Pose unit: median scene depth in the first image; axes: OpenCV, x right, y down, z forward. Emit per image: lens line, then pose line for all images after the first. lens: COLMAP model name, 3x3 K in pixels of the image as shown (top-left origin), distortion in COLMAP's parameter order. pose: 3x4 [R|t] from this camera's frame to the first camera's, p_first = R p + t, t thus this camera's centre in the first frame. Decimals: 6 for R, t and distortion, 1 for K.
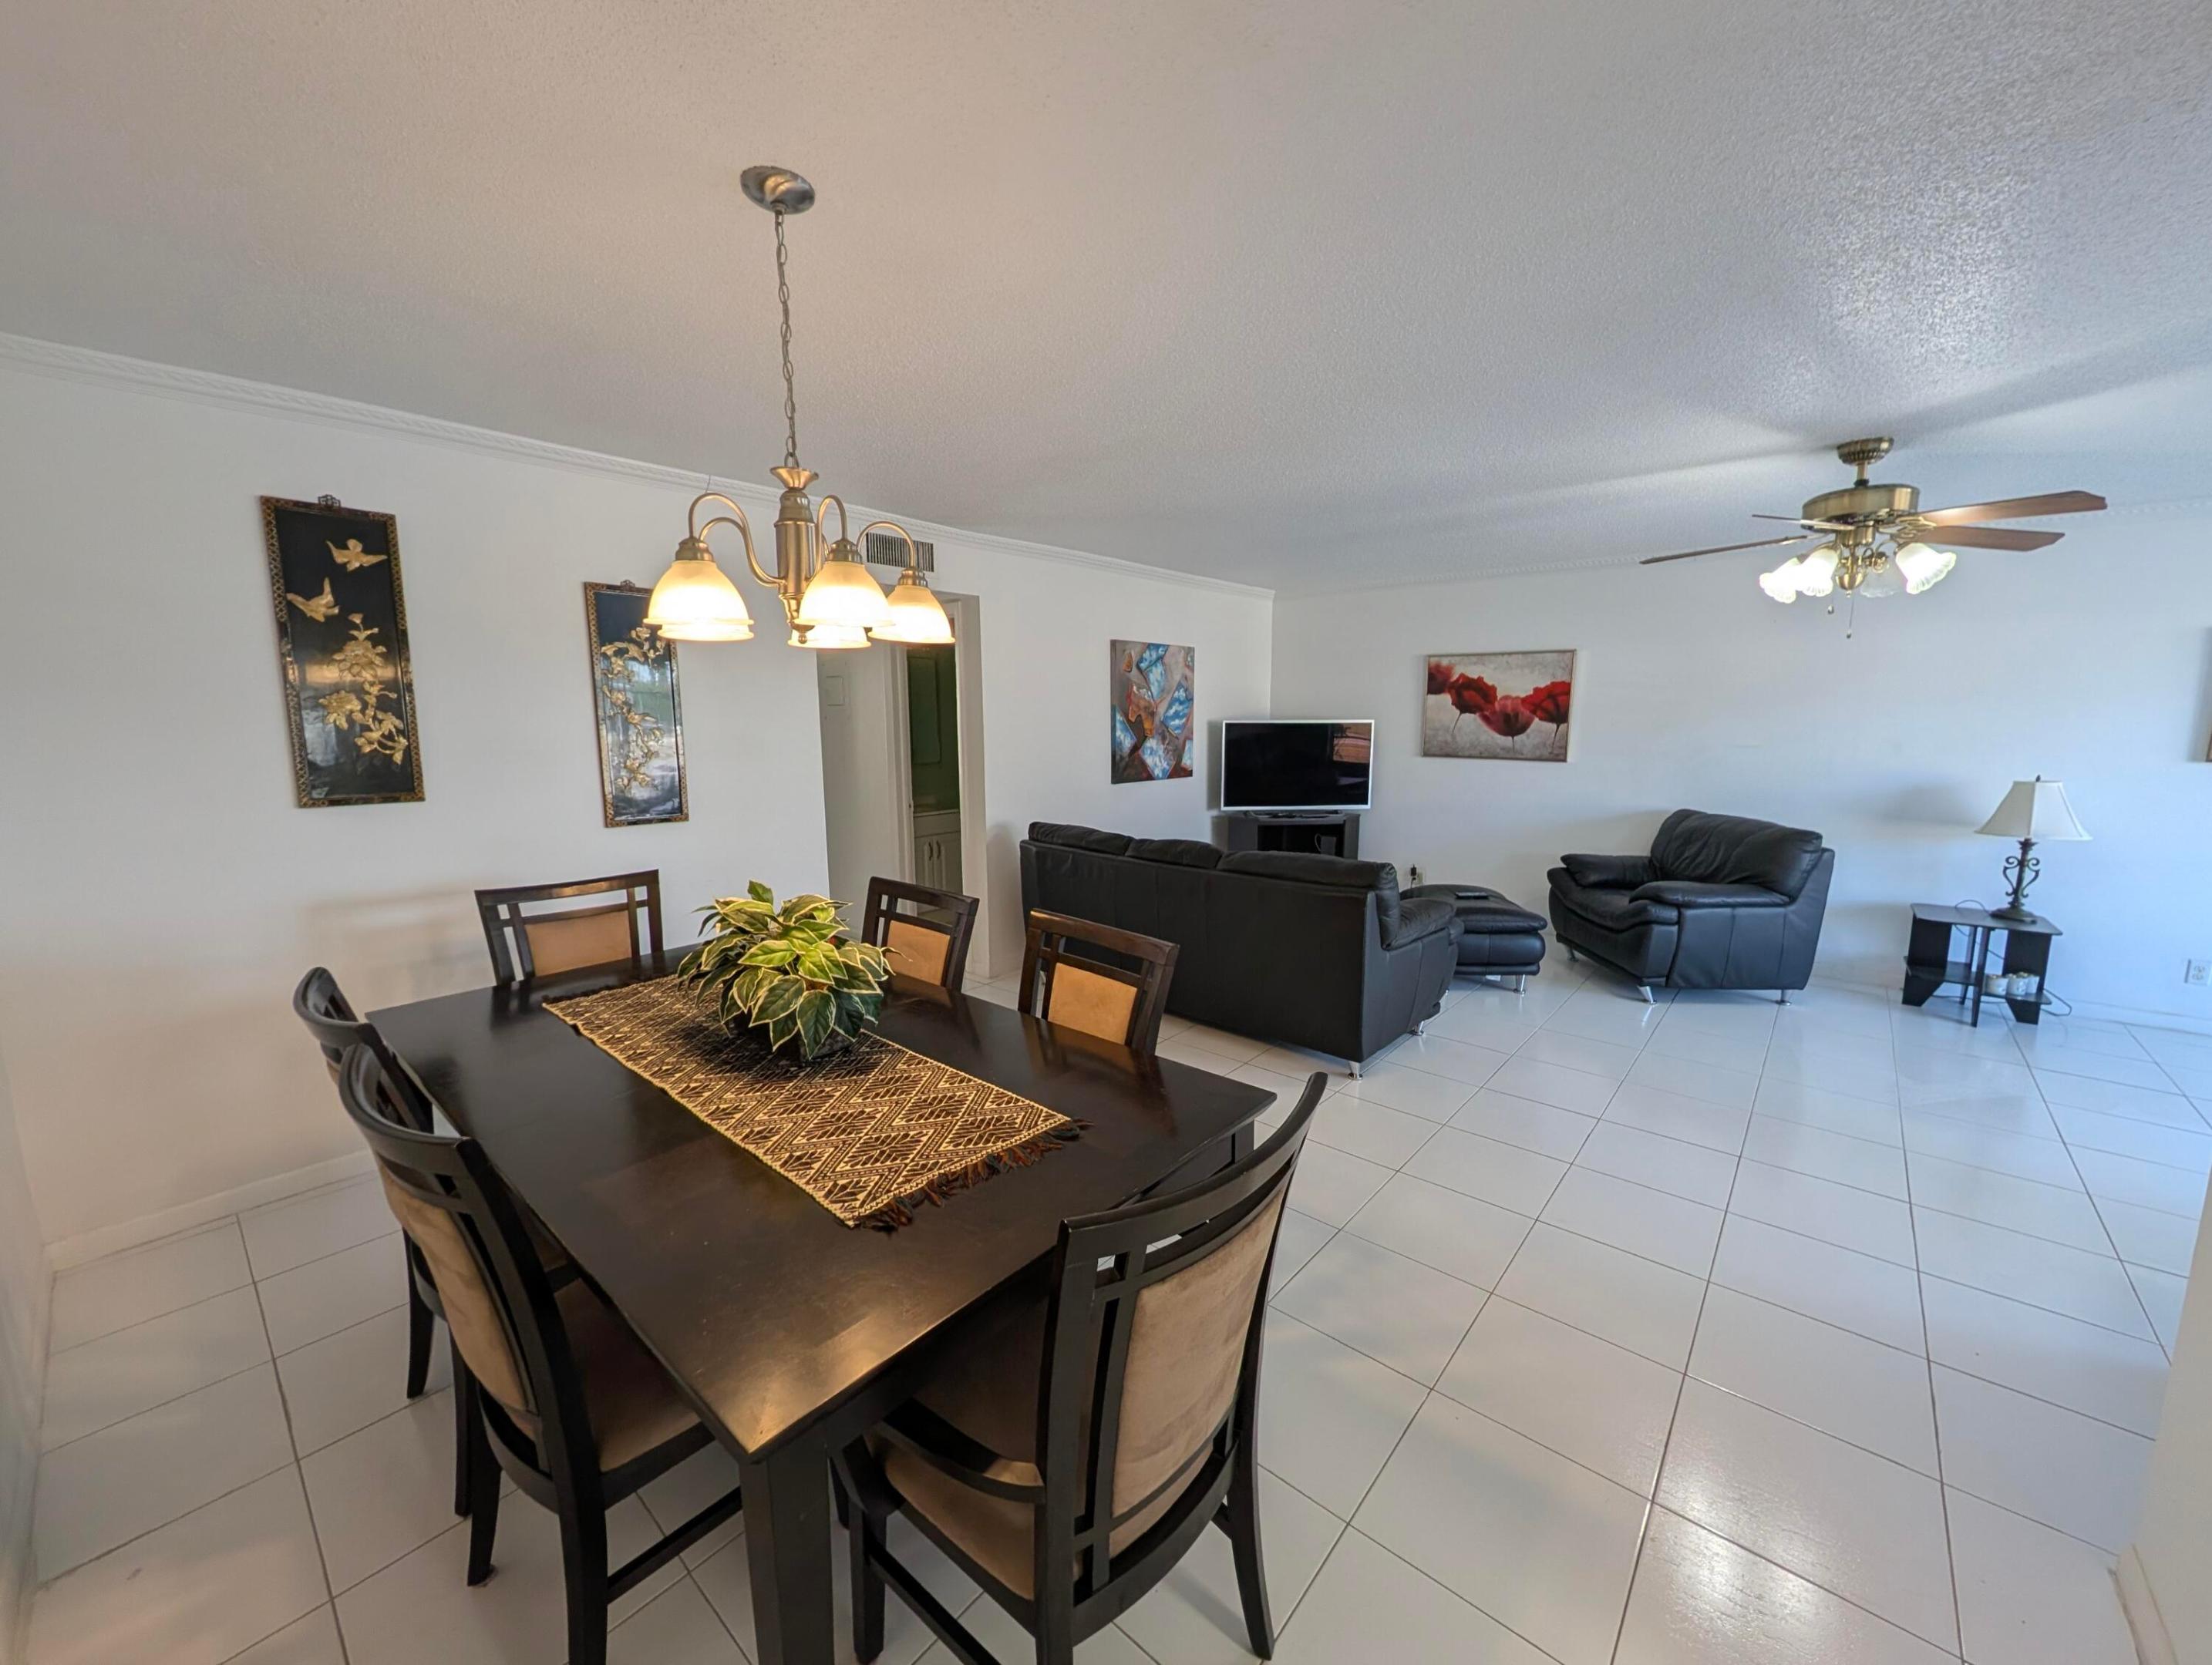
lens RADIAL K [[851.4, 0, 1103.4], [0, 851.4, 835.0], [0, 0, 1]] dist [-0.000457, -0.000034]
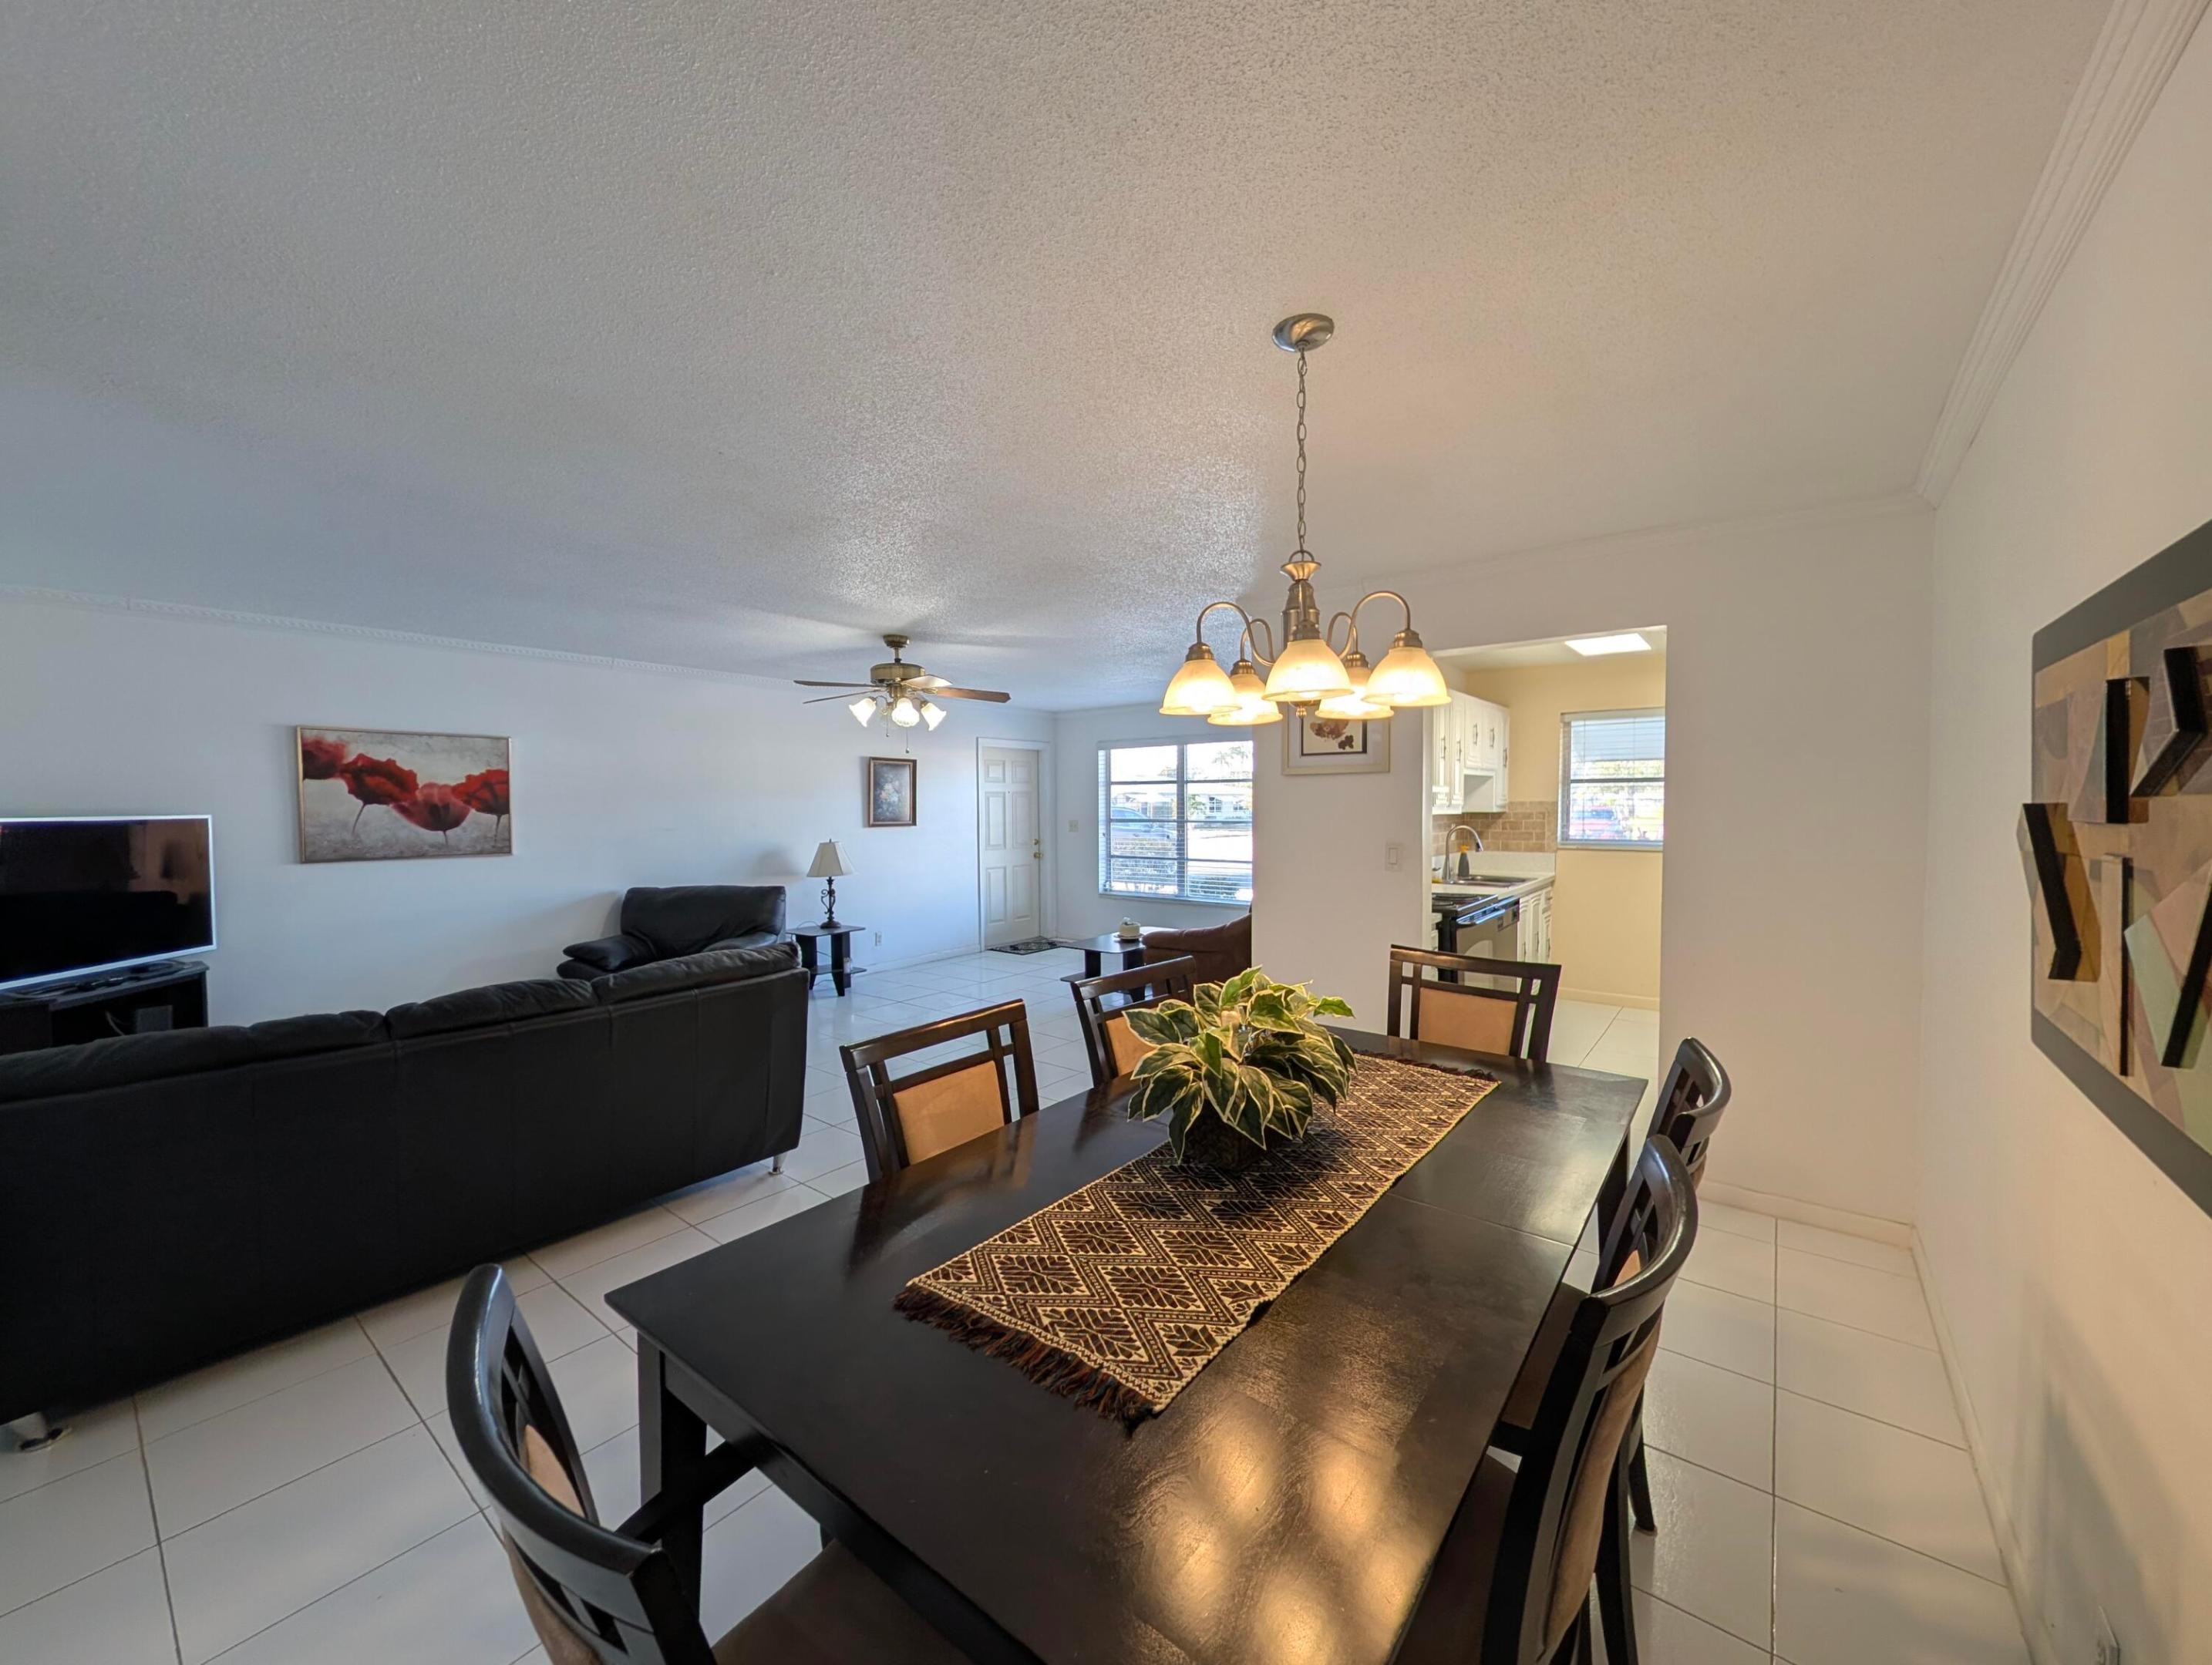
lens RADIAL K [[851.4, 0, 1111.8], [0, 851.4, 828.5], [0, 0, 1]] dist [-0.000457, -0.000034]
pose [[-0.051592, -0.027955, 0.998277, -0.415609], [0.151819, 0.987770, 0.035507, -0.046494], [-0.987061, 0.153389, -0.046717, 0.379106]]
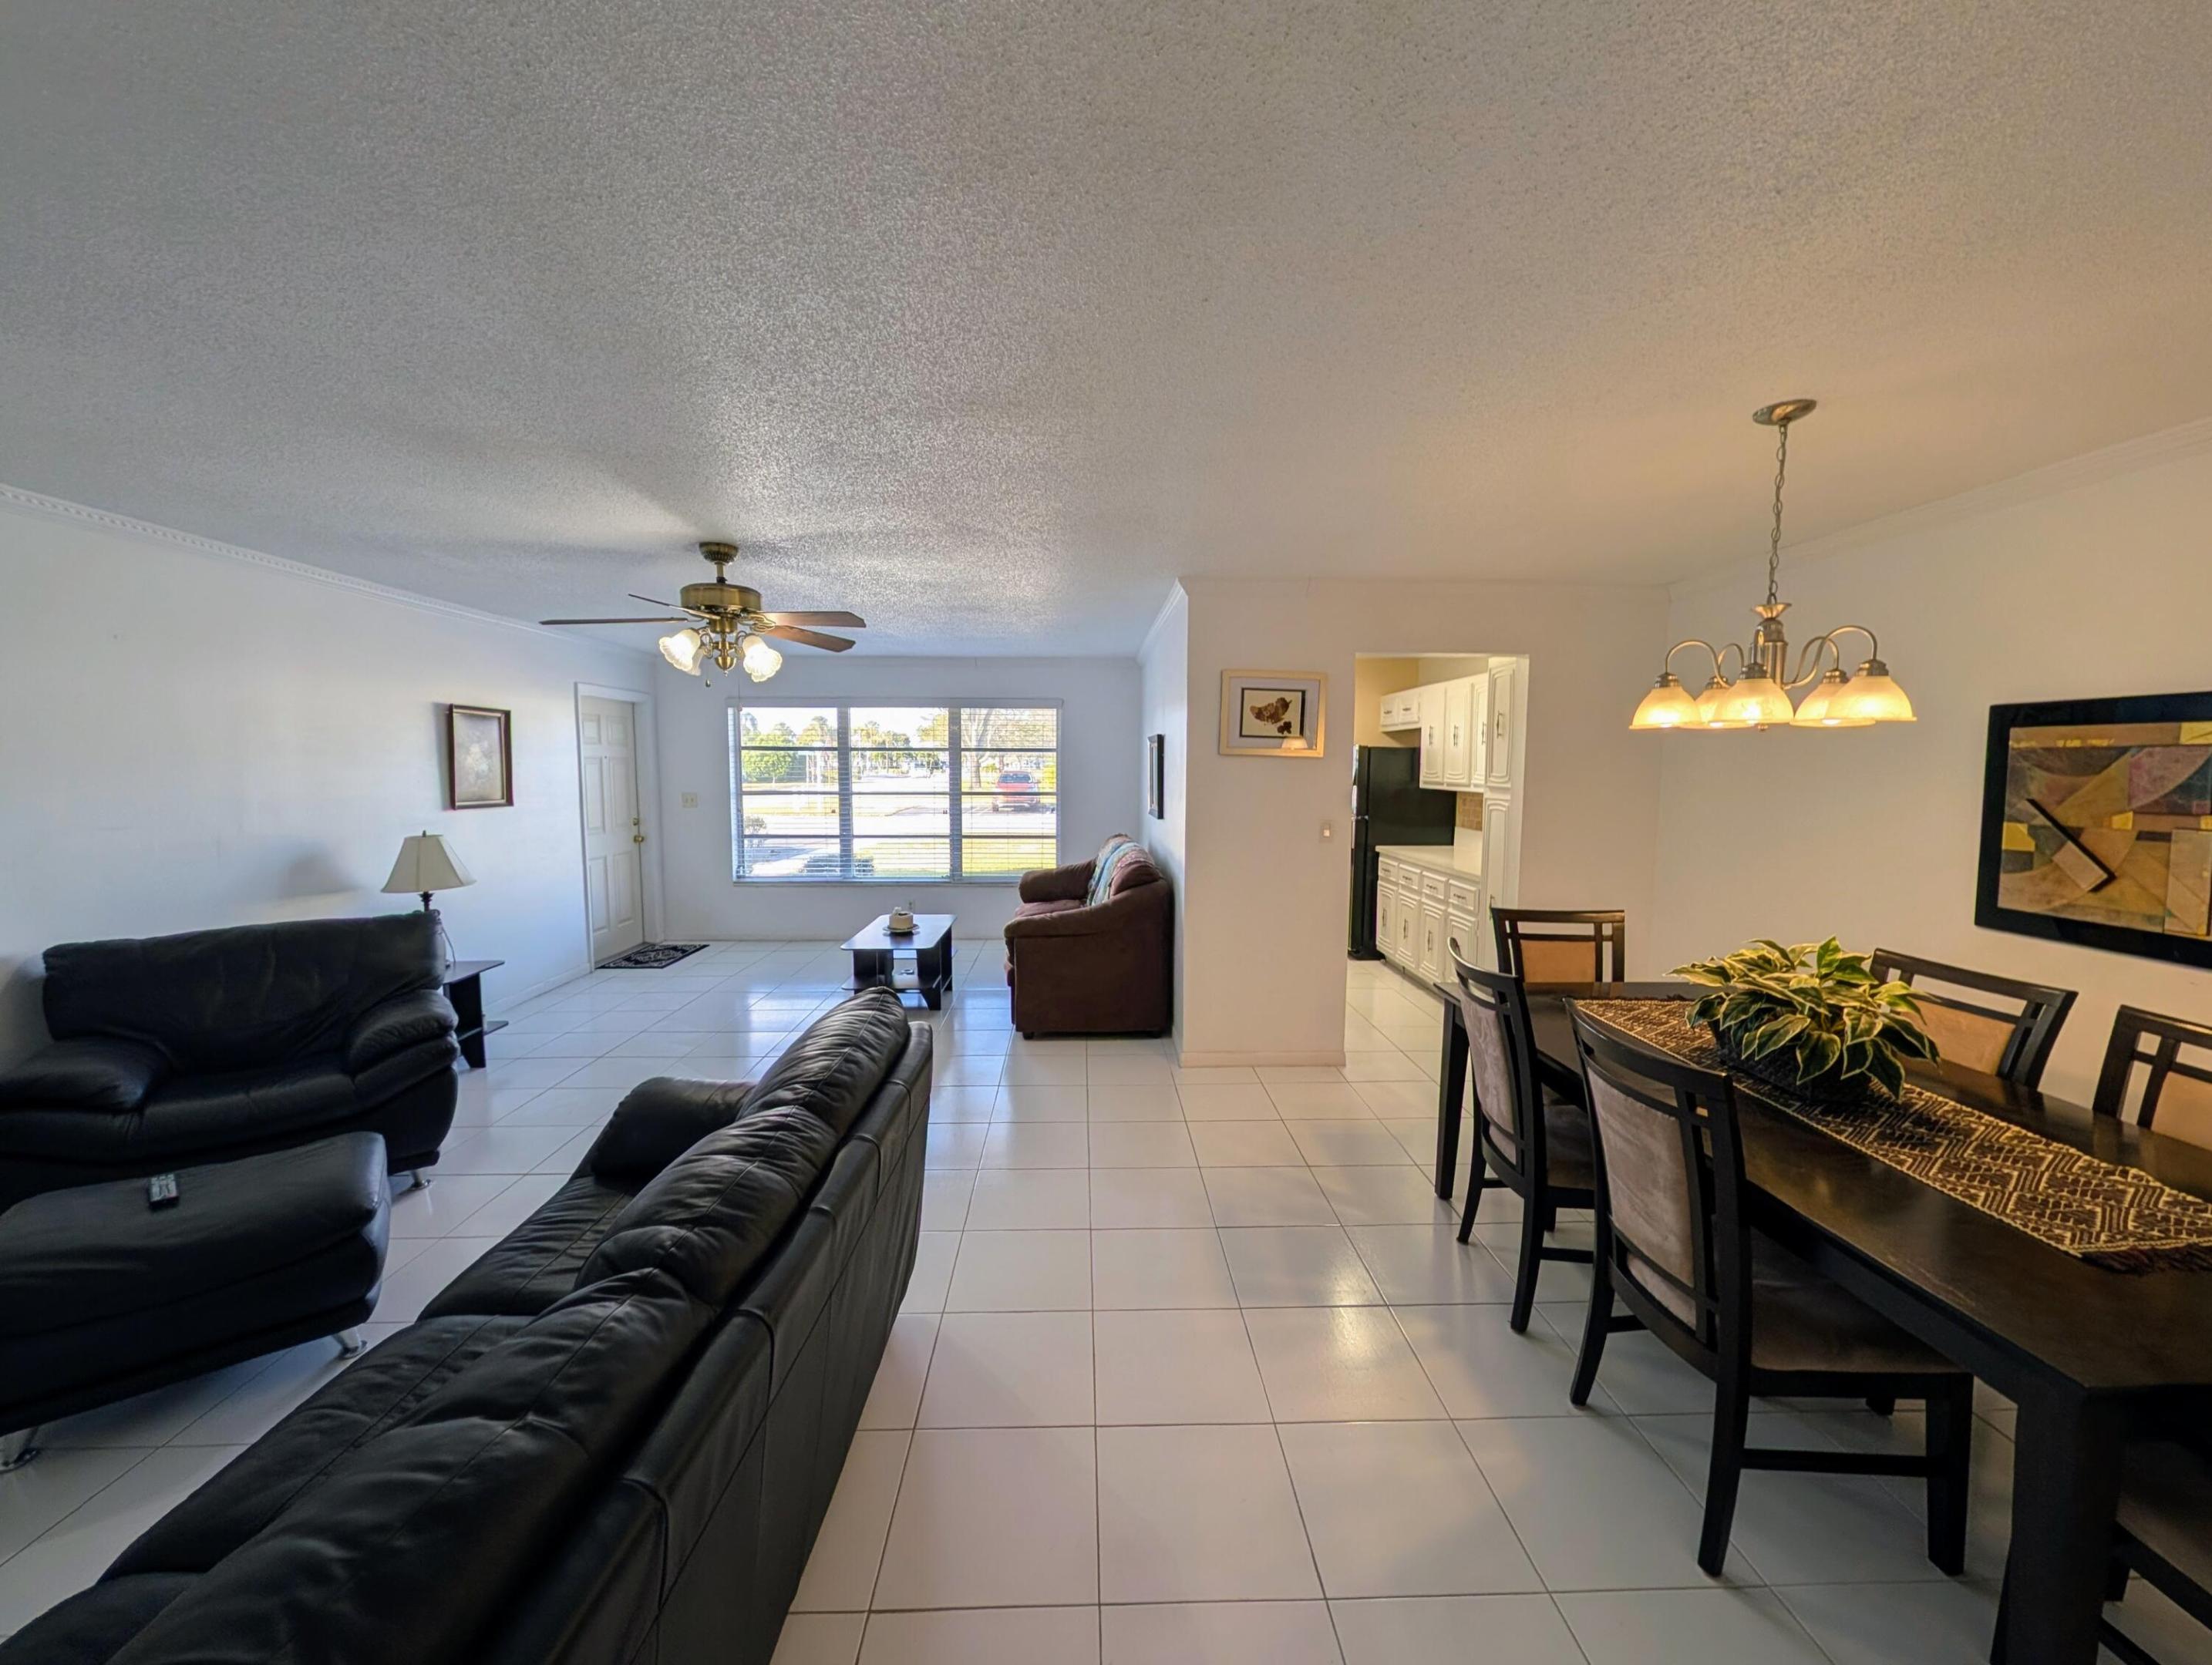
lens RADIAL K [[851.4, 0, 1111.7], [0, 851.4, 831.2], [0, 0, 1]] dist [-0.000457, -0.000034]
pose [[-0.681934, -0.059455, 0.728993, -0.184635], [0.103746, 0.978751, 0.176873, -0.120087], [-0.724019, 0.196246, -0.661275, 0.767899]]
